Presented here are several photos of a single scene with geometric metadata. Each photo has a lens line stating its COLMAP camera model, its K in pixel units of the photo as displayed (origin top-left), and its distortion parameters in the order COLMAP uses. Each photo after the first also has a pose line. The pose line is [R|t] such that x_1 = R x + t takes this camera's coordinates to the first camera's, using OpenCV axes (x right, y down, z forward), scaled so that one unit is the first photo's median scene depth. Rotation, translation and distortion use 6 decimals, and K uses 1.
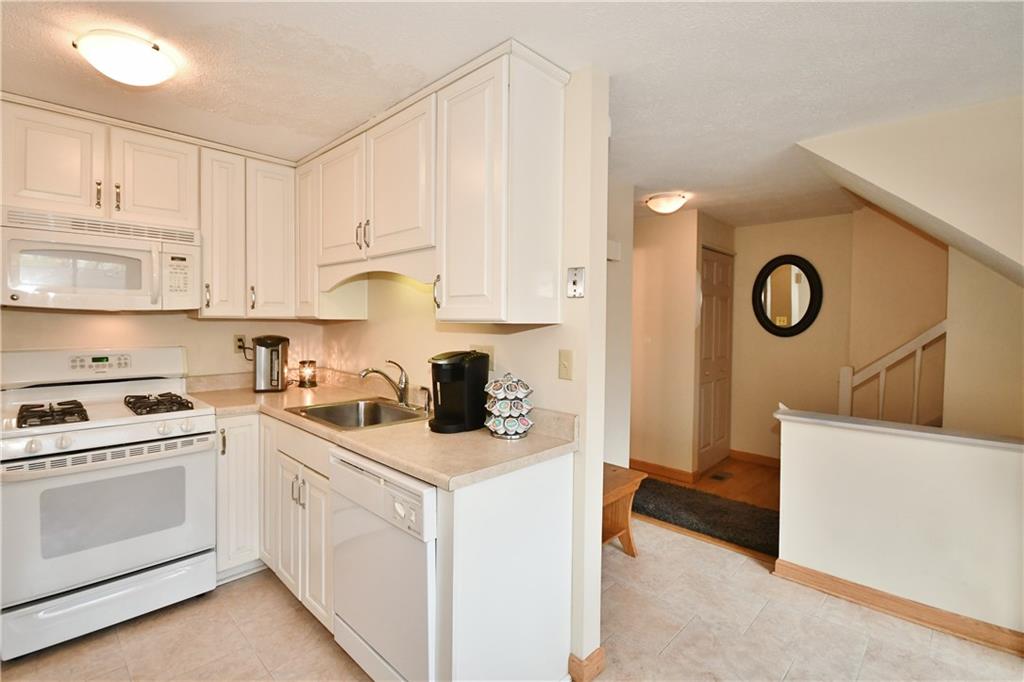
lens RADIAL K [[470.9, 0, 481.9], [0, 470.9, 325.2], [0, 0, 1]] dist [0.001222, 0.000131]
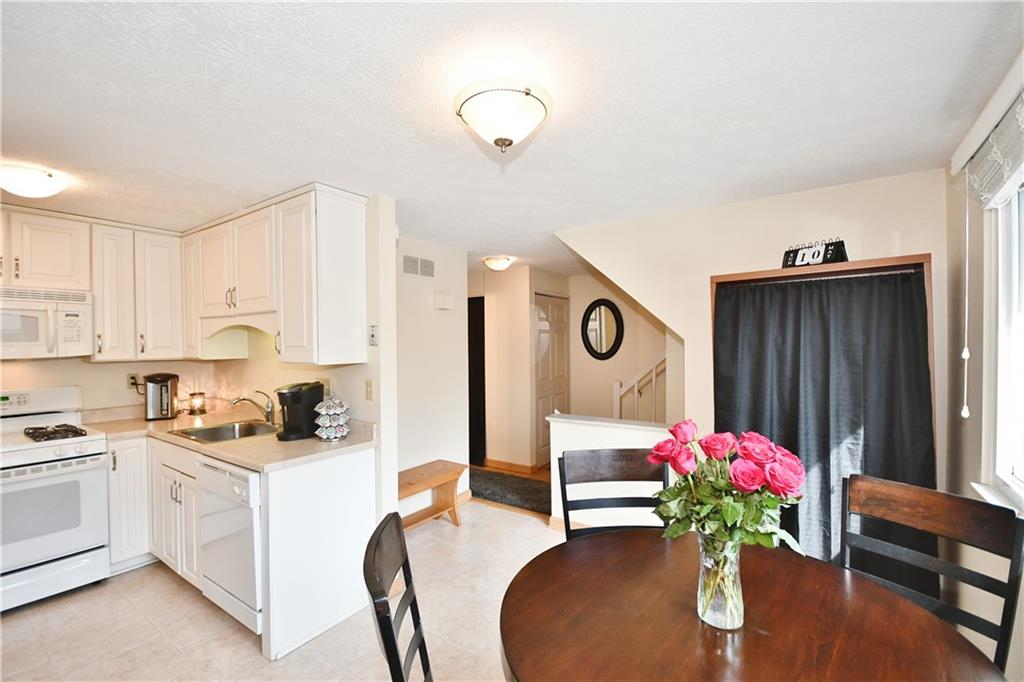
lens RADIAL K [[454.8, 0, 512.0], [0, 454.8, 341.0], [0, 0, 1]] dist [0.015119, -0.014878]
pose [[0.983028, -0.019085, 0.182459, 0.271902], [0.021351, 0.999717, -0.010462, -0.035637], [-0.182208, 0.014180, 0.983158, -0.385310]]
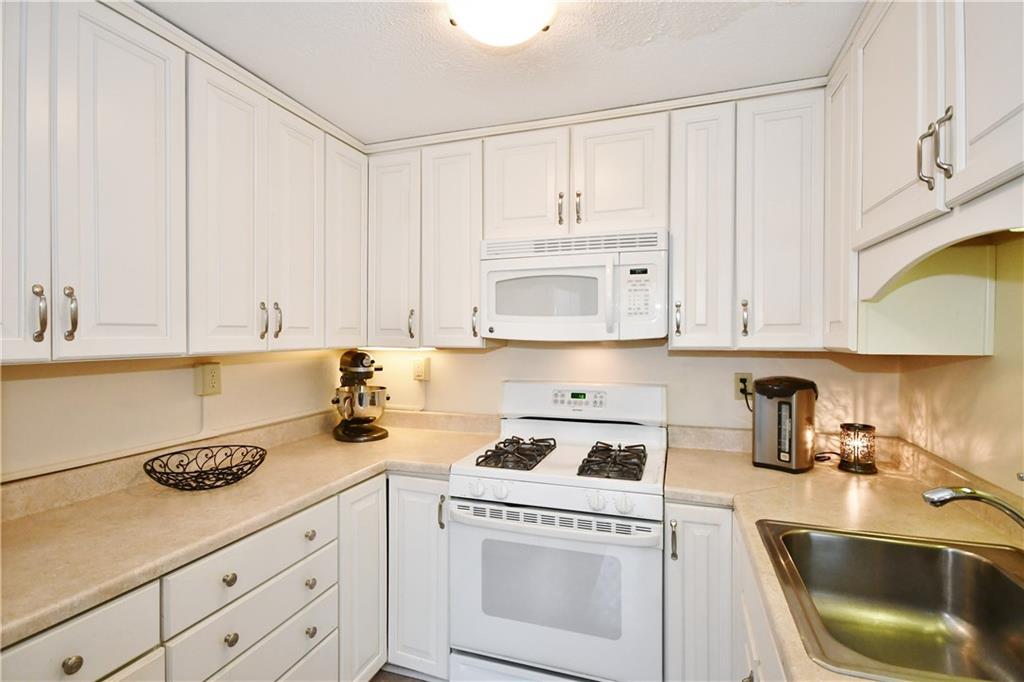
lens RADIAL K [[497.2, 0, 506.6], [0, 497.2, 344.2], [0, 0, 1]] dist [-0.001575, 0.019509]
pose [[0.449998, 0.003038, -0.893024, -0.031876], [-0.004482, 0.999989, 0.001144, -0.024615], [0.893018, 0.003488, 0.450007, 0.453210]]
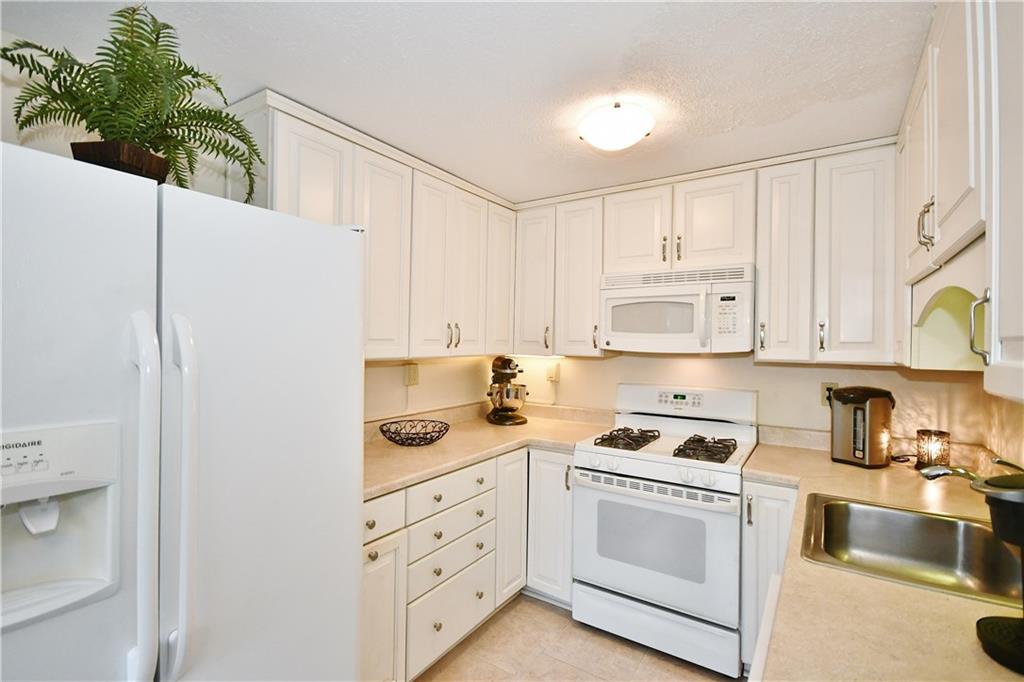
lens RADIAL K [[471.3, 0, 504.8], [0, 471.3, 343.2], [0, 0, 1]] dist [0.000125, -0.000465]
pose [[0.205281, -0.006565, -0.978681, 0.181300], [-0.019876, 0.999743, -0.010875, -0.032125], [0.978501, 0.021685, 0.205098, 0.370990]]
